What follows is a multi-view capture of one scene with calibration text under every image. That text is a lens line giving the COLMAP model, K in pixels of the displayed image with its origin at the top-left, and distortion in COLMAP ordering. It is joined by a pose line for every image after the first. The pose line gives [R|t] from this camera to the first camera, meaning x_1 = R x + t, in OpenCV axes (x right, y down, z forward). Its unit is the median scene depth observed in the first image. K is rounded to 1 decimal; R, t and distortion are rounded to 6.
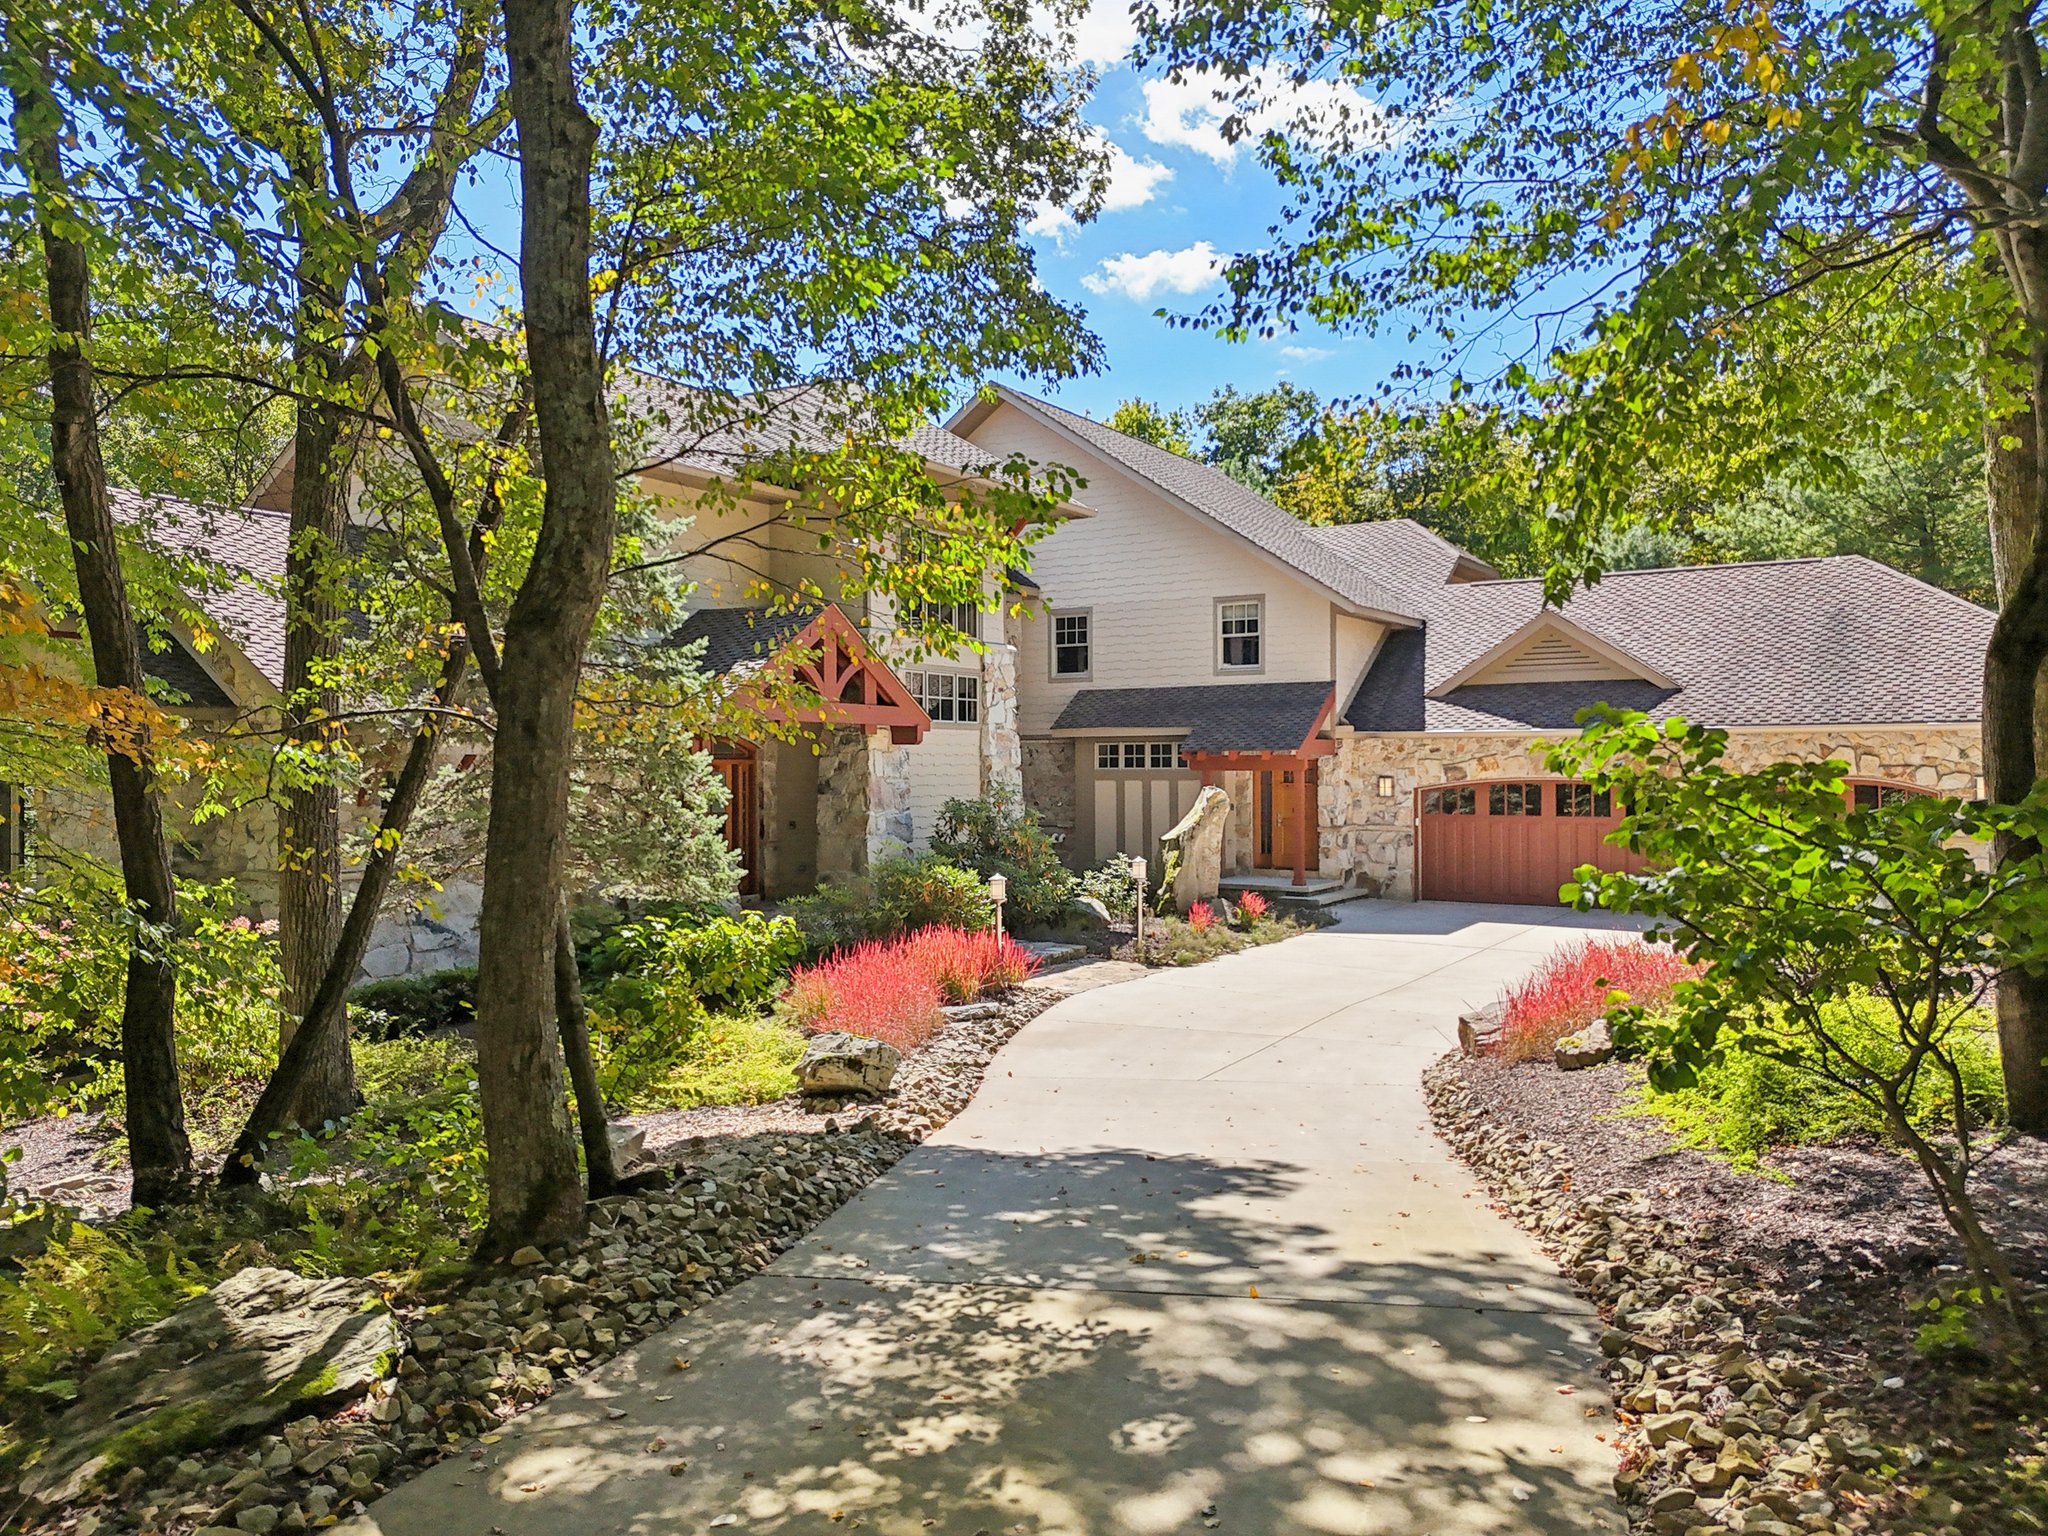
lens RADIAL K [[1492.4, 0, 988.6], [0, 1492.4, 765.1], [0, 0, 1]] dist [0.095592, -0.157263]
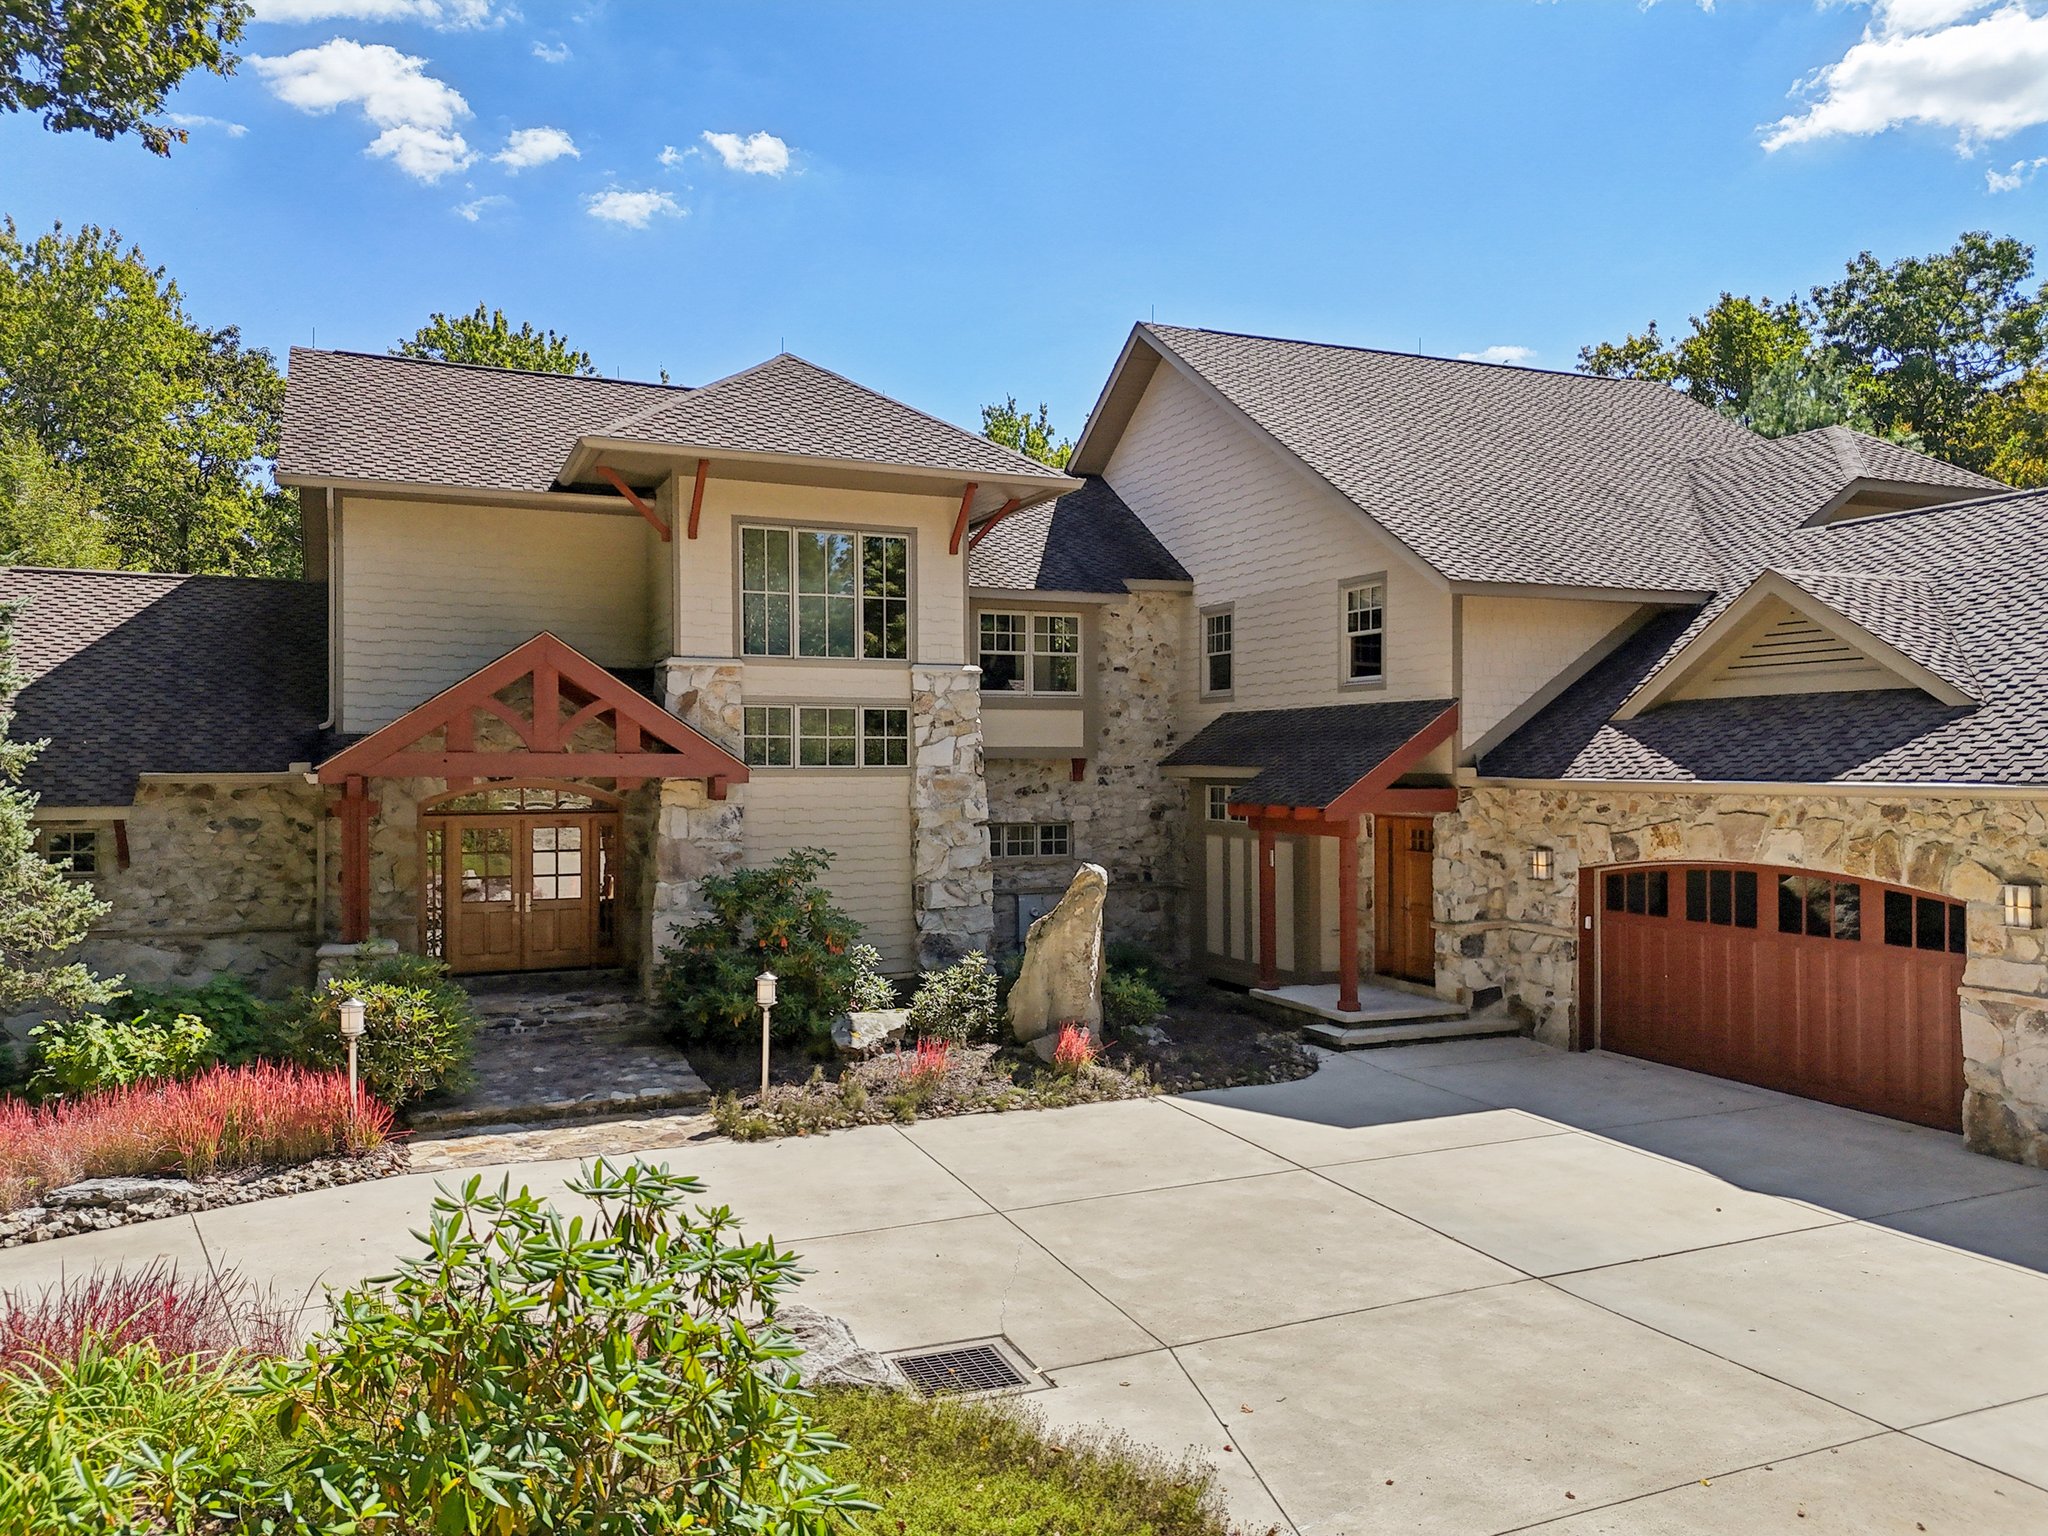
lens RADIAL K [[1496.2, 0, 1021.7], [0, 1496.2, 762.2], [0, 0, 1]] dist [0.116260, -0.153113]
pose [[0.826881, 0.002310, -0.562373, 0.445957], [-0.001327, 0.999997, 0.002156, -0.029799], [0.562376, -0.001037, 0.826881, 0.350677]]
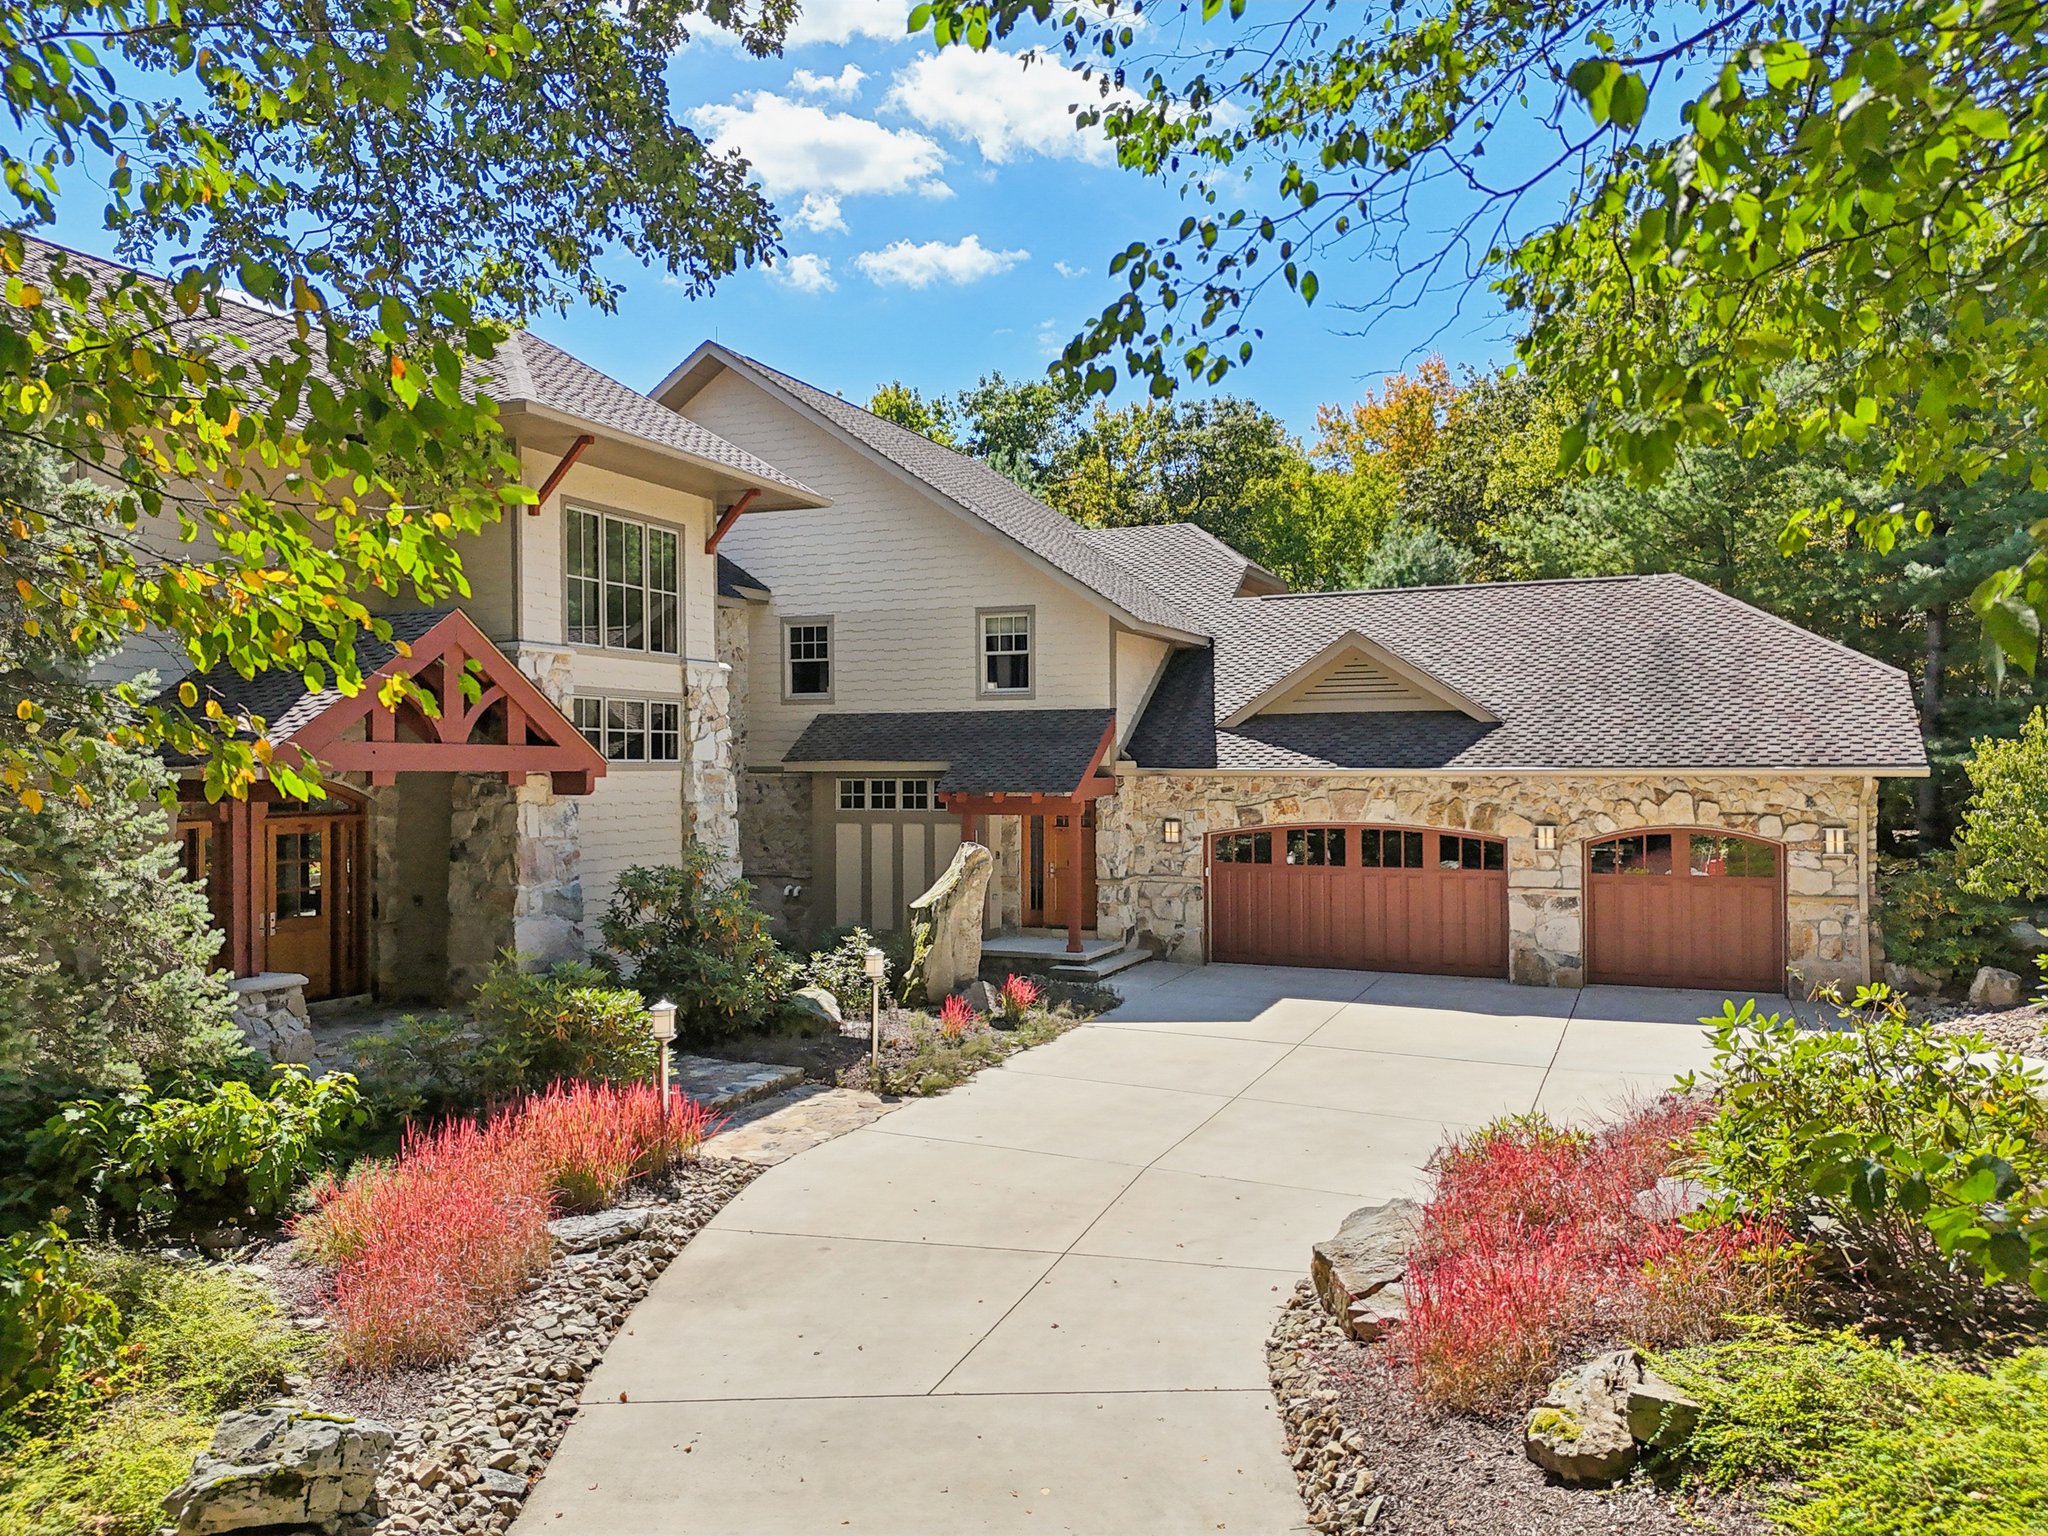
lens RADIAL K [[1496.2, 0, 1021.7], [0, 1496.2, 762.2], [0, 0, 1]] dist [0.116260, -0.153113]
pose [[0.985035, 0.000235, 0.172357, 0.031072], [-0.000007, 0.999999, -0.001326, -0.024455], [-0.172357, 0.001305, 0.985034, 0.167733]]
